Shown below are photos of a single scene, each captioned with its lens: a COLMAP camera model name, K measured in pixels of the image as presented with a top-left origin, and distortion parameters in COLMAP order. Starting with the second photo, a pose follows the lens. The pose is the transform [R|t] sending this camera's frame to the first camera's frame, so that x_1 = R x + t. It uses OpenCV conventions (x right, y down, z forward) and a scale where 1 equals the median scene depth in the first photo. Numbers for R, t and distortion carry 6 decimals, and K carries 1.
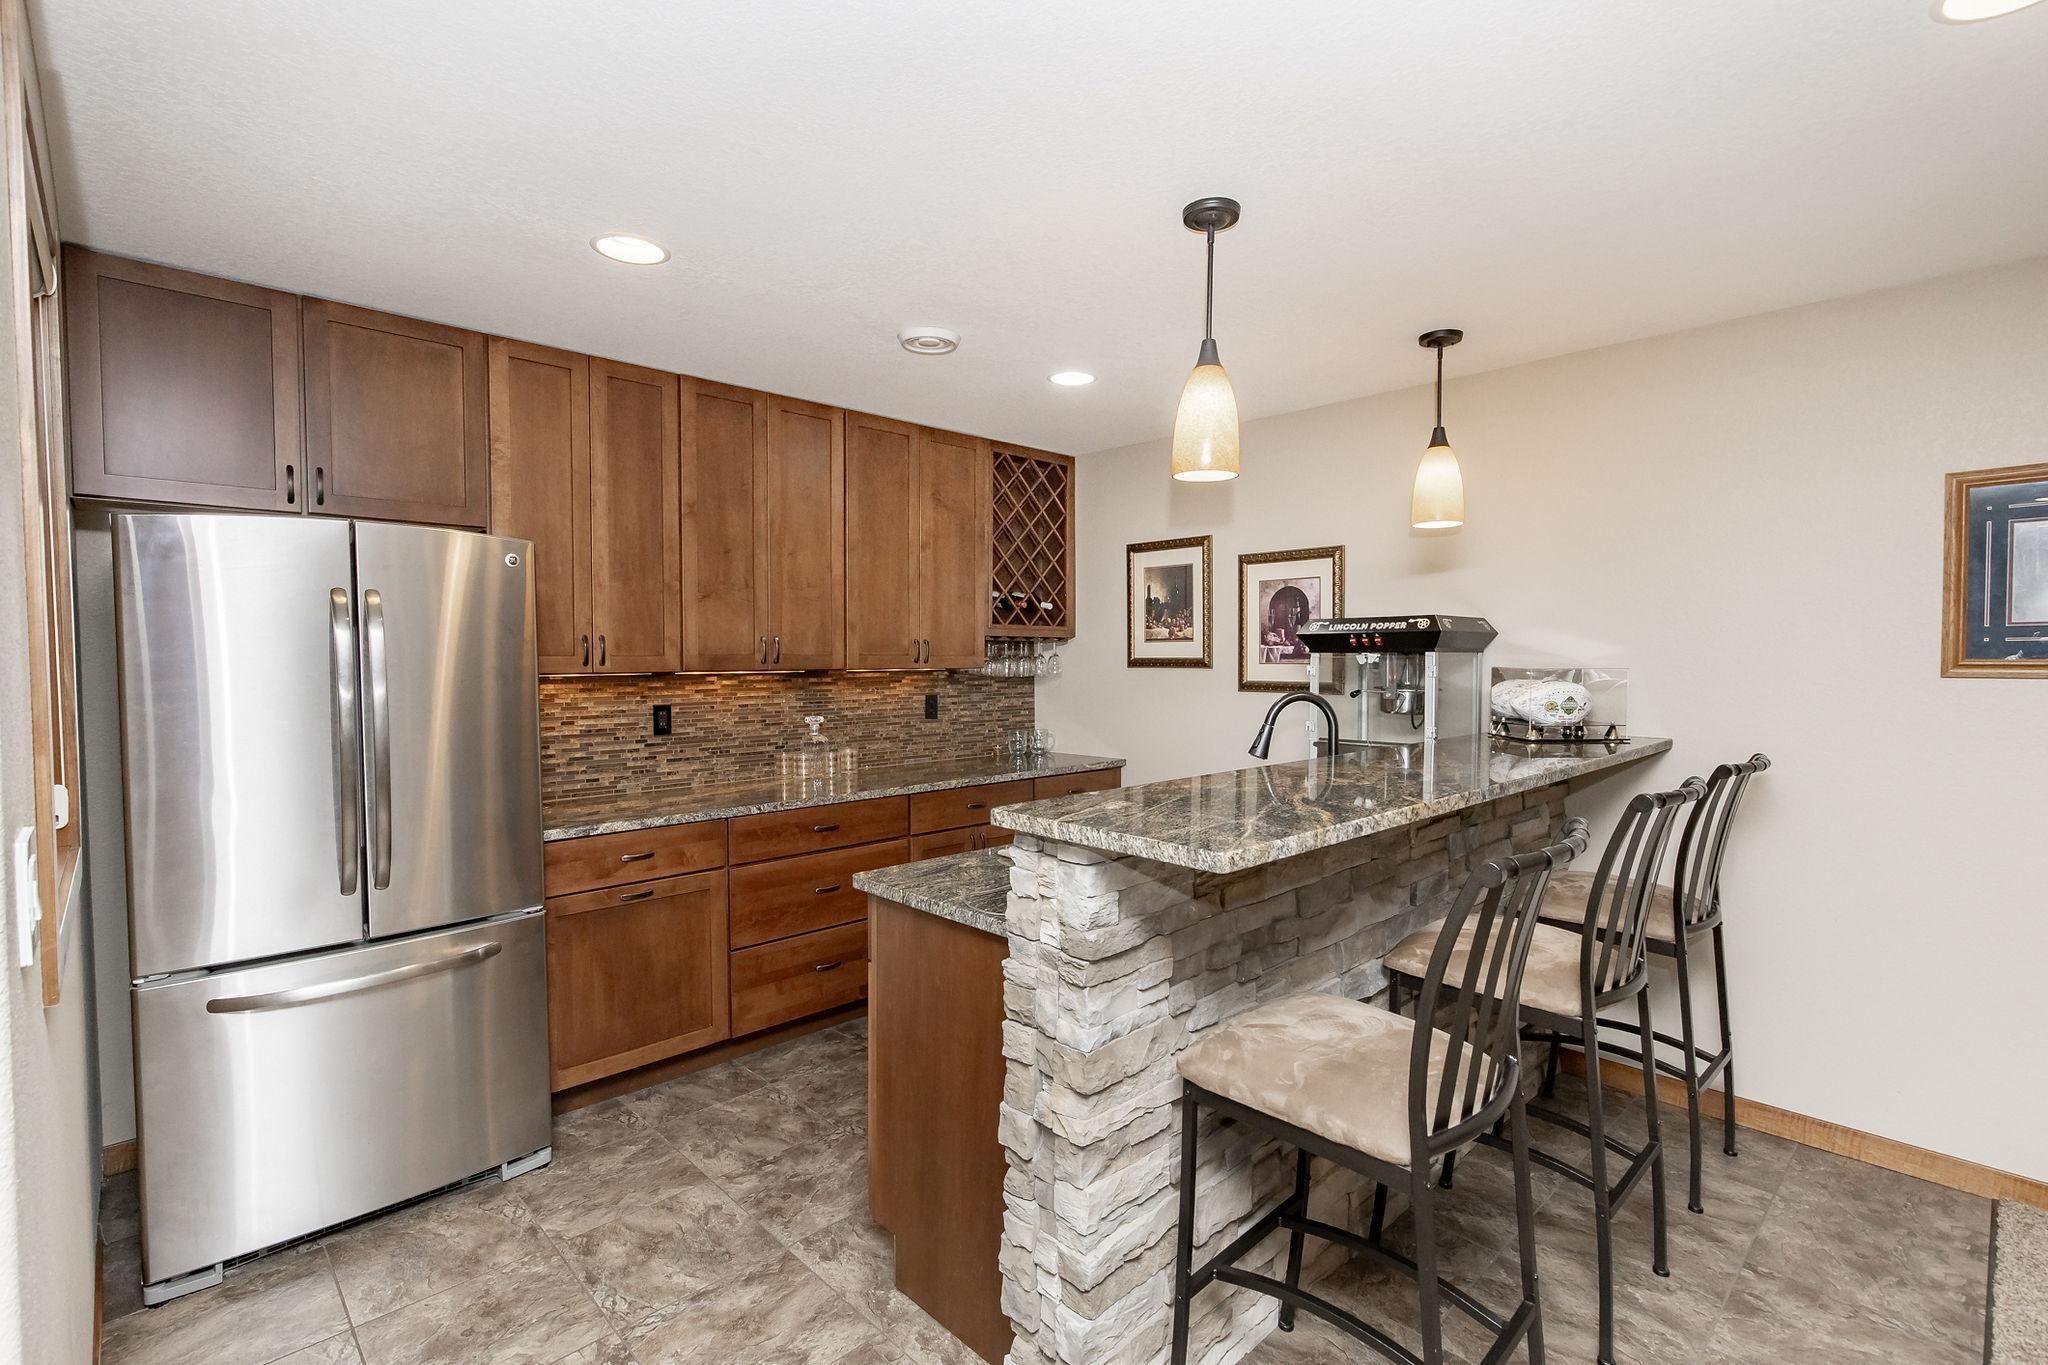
lens RADIAL K [[937.0, 0, 1028.9], [0, 937.0, 676.0], [0, 0, 1]] dist [0.000925, 0.000437]
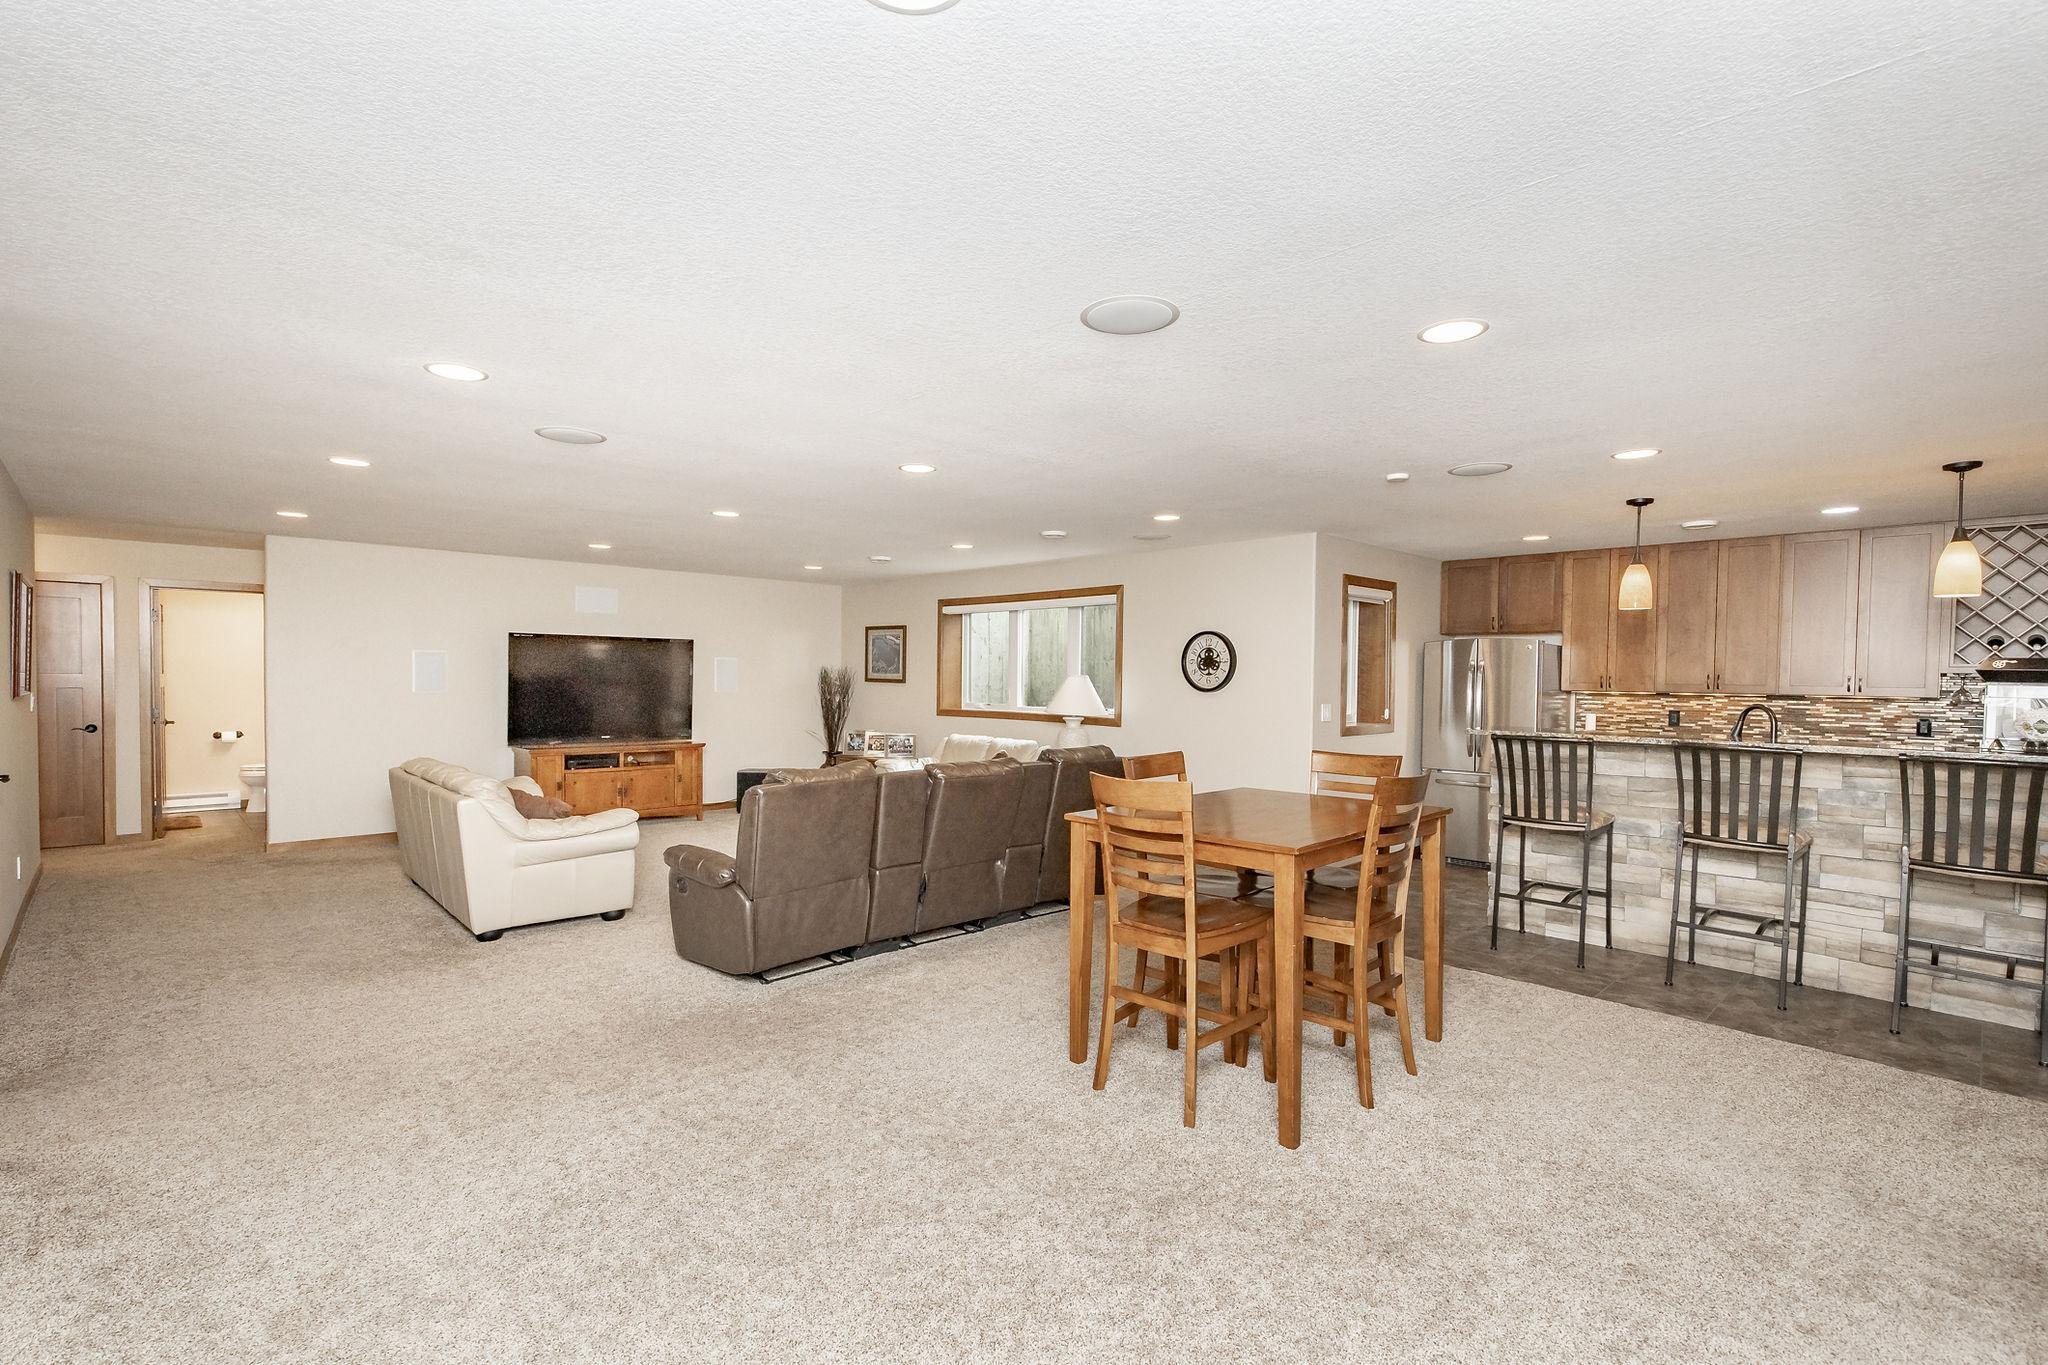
lens RADIAL K [[937.0, 0, 1022.5], [0, 937.0, 687.6], [0, 0, 1]] dist [0.000925, 0.000437]
pose [[0.005150, 0.011149, -0.999925, 1.414872], [-0.035946, 0.999294, 0.010957, 0.010475], [0.999340, 0.035887, 0.005547, -0.315522]]
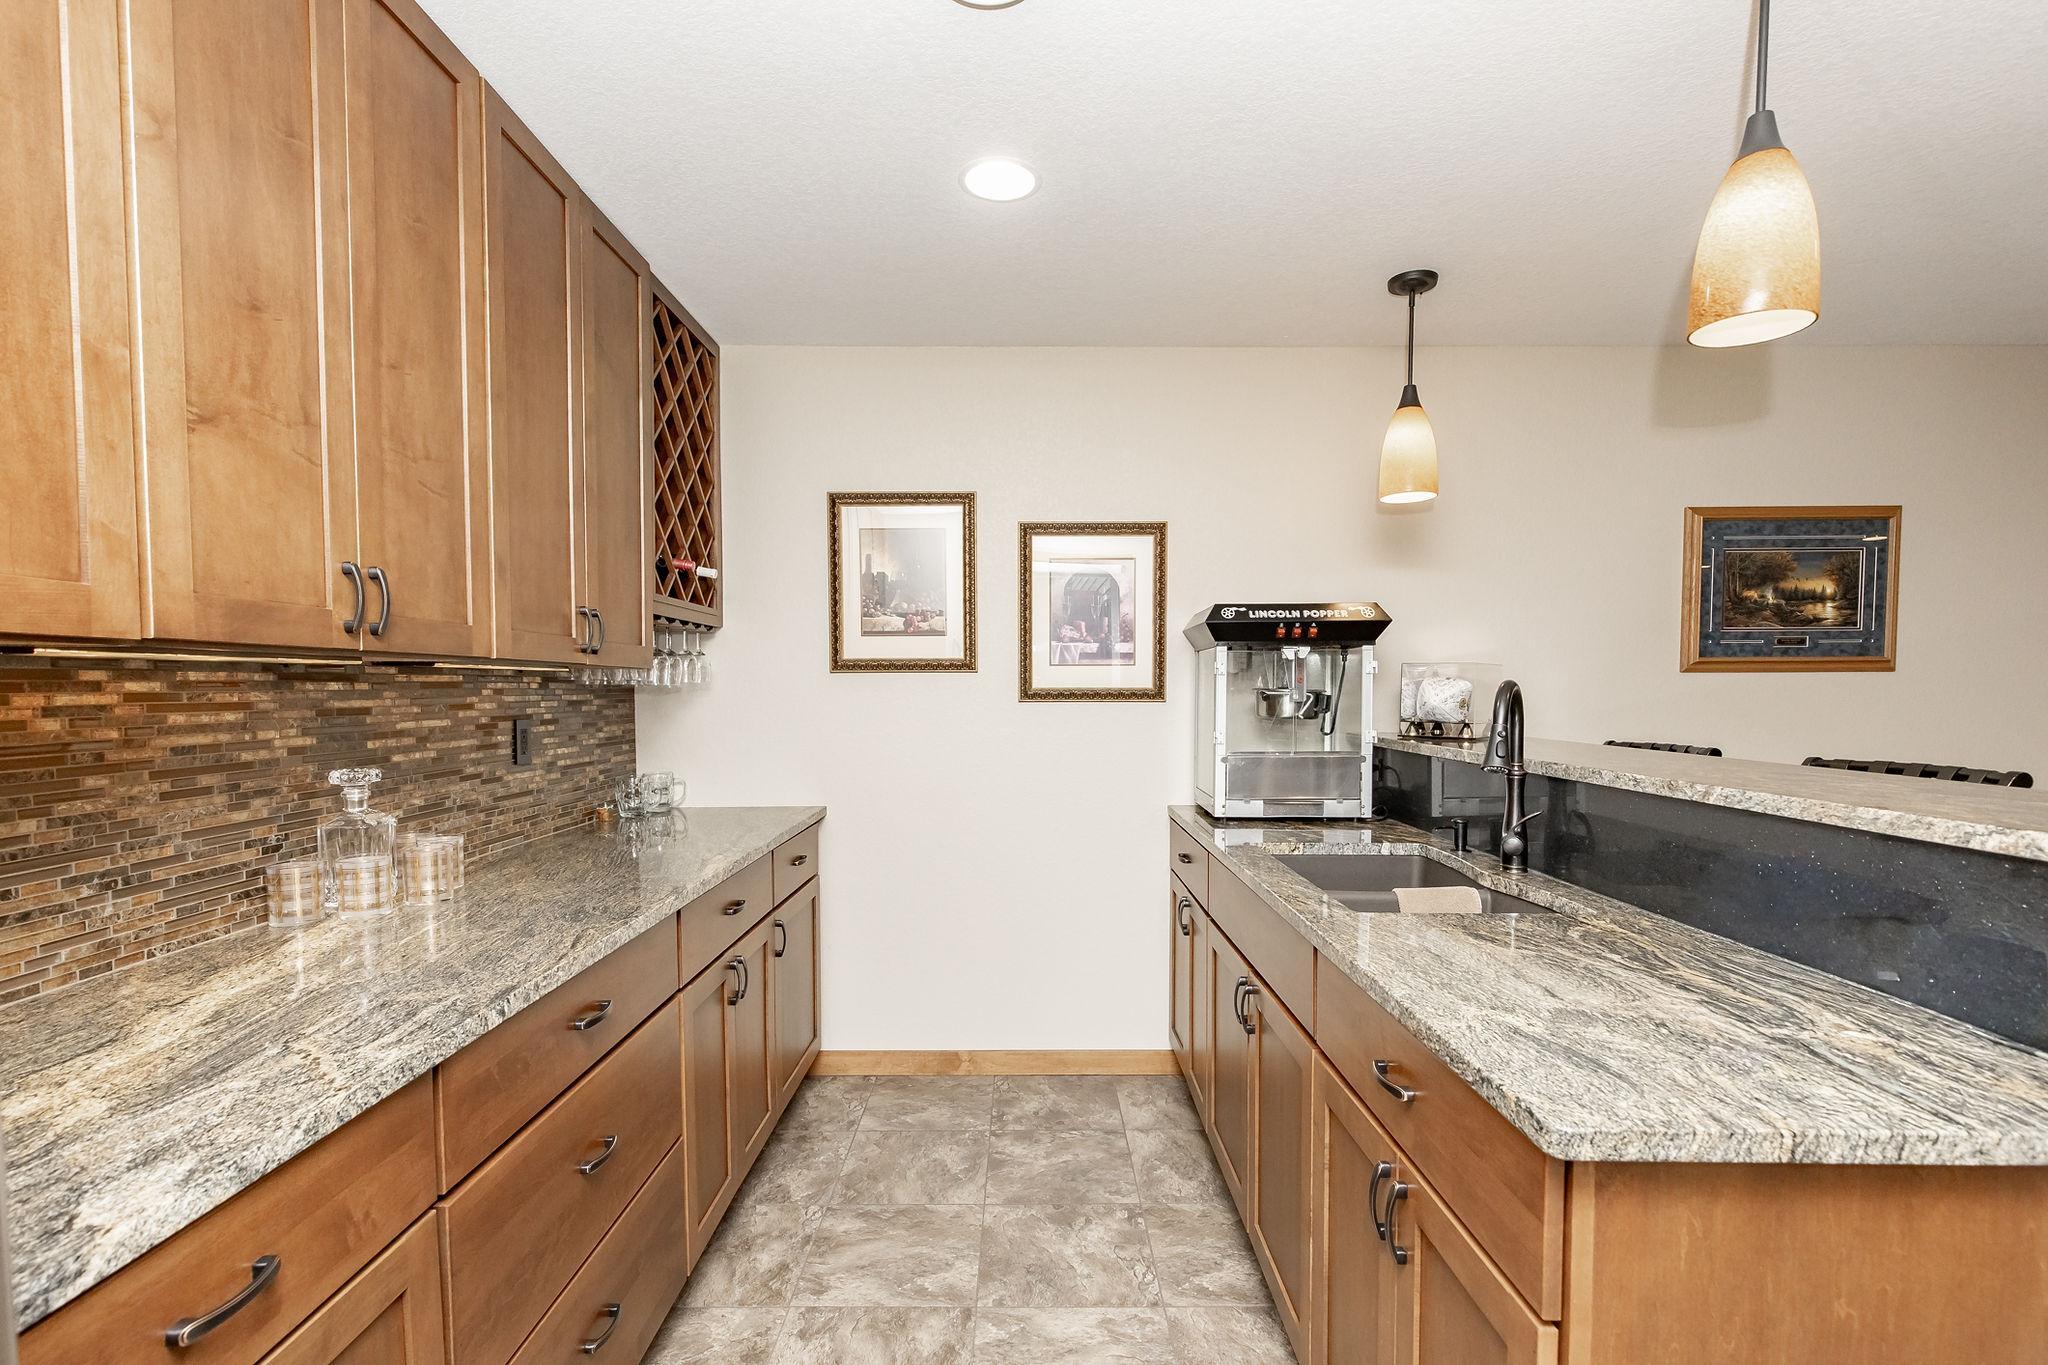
lens RADIAL K [[937.0, 0, 1021.9], [0, 937.0, 722.6], [0, 0, 1]] dist [0.000925, 0.000437]
pose [[0.694917, -0.025847, 0.718625, -0.342303], [0.016743, 0.999664, 0.019765, 0.019008], [-0.718895, -0.001704, 0.695116, 0.496833]]
